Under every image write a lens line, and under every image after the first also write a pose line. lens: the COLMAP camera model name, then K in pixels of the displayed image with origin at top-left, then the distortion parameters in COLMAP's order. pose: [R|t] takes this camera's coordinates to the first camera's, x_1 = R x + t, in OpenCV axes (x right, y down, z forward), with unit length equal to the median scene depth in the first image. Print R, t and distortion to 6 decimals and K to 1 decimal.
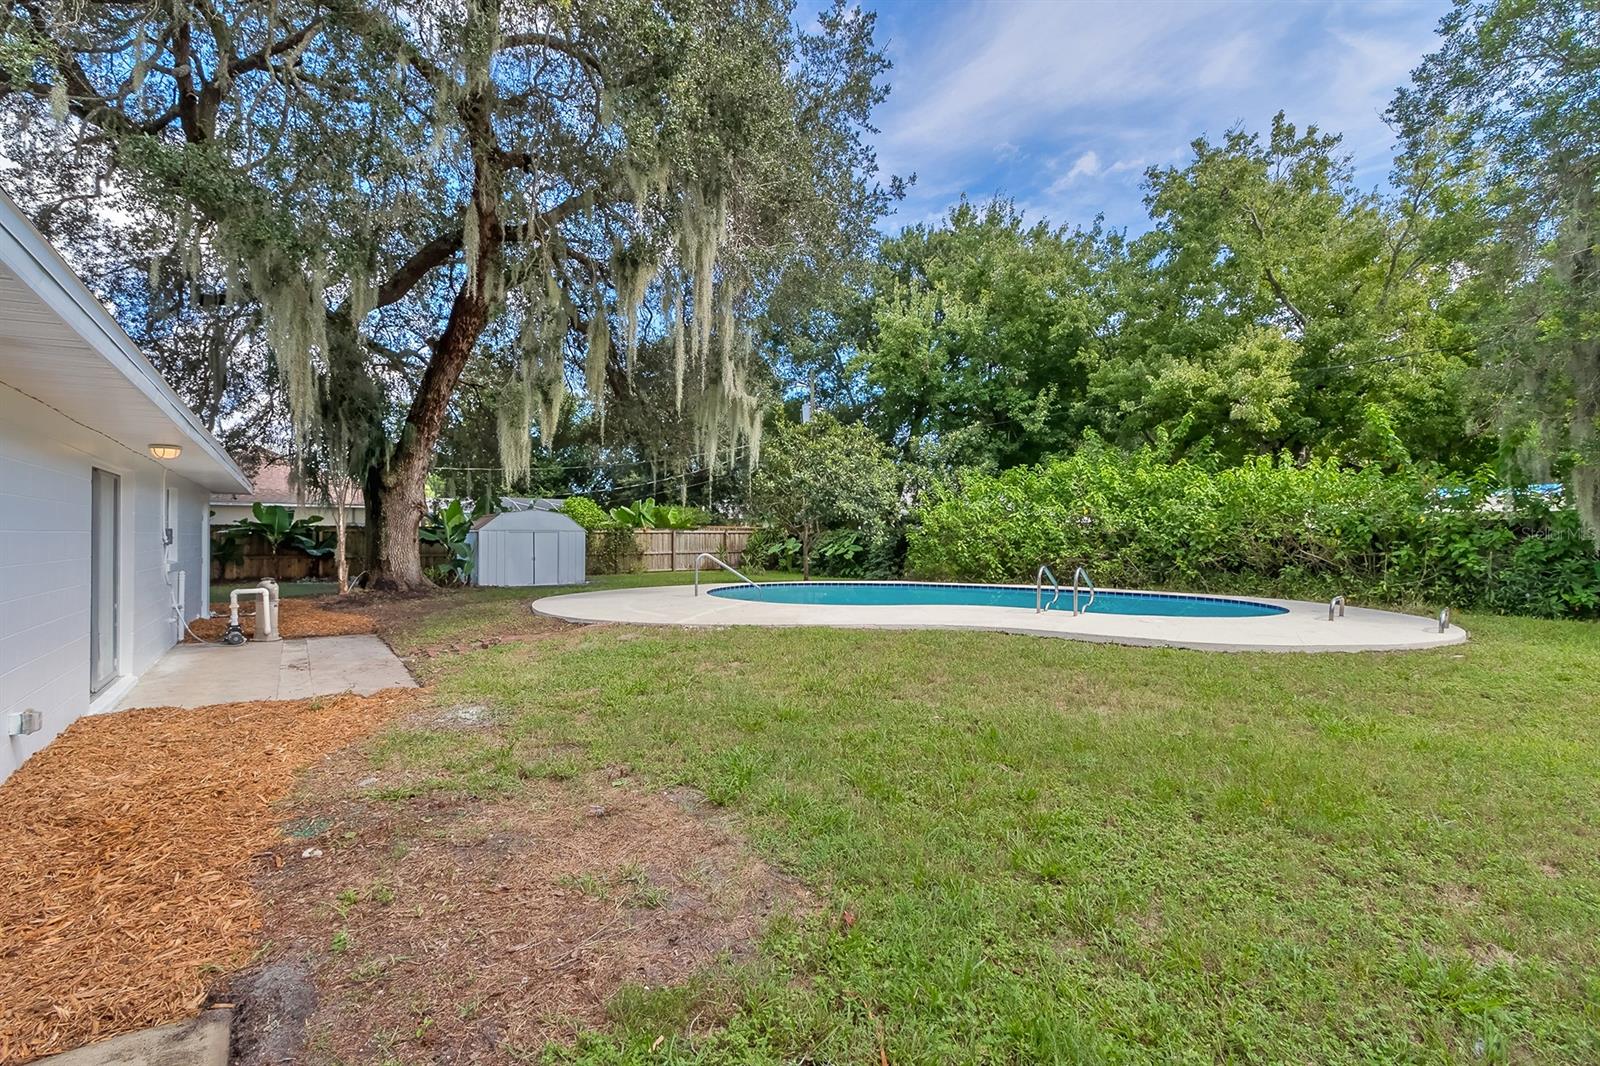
lens RADIAL K [[739.0, 0, 797.0], [0, 739.0, 532.8], [0, 0, 1]] dist [0.016093, 0.000182]
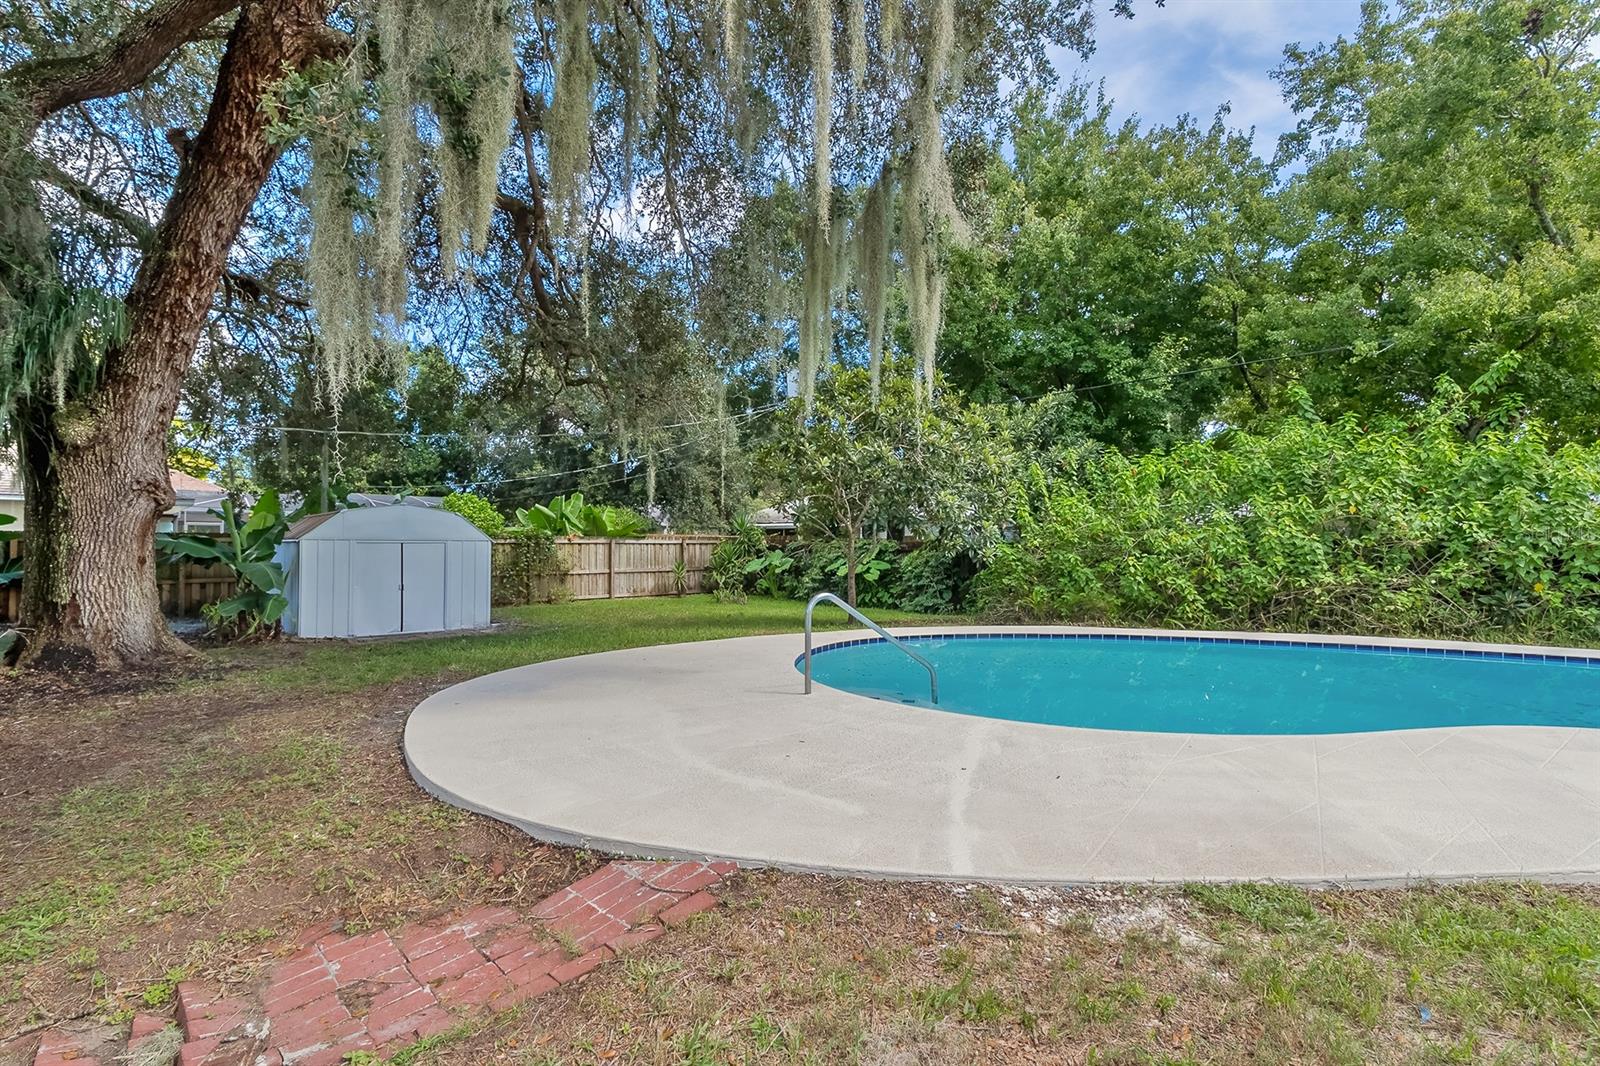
lens RADIAL K [[812.9, 0, 803.2], [0, 812.9, 532.4], [0, 0, 1]] dist [0.016678, -0.000245]
pose [[0.992745, 0.002002, 0.120225, -0.096758], [-0.000531, 0.999925, -0.012260, -0.001057], [-0.120240, 0.012107, 0.992671, 0.261740]]
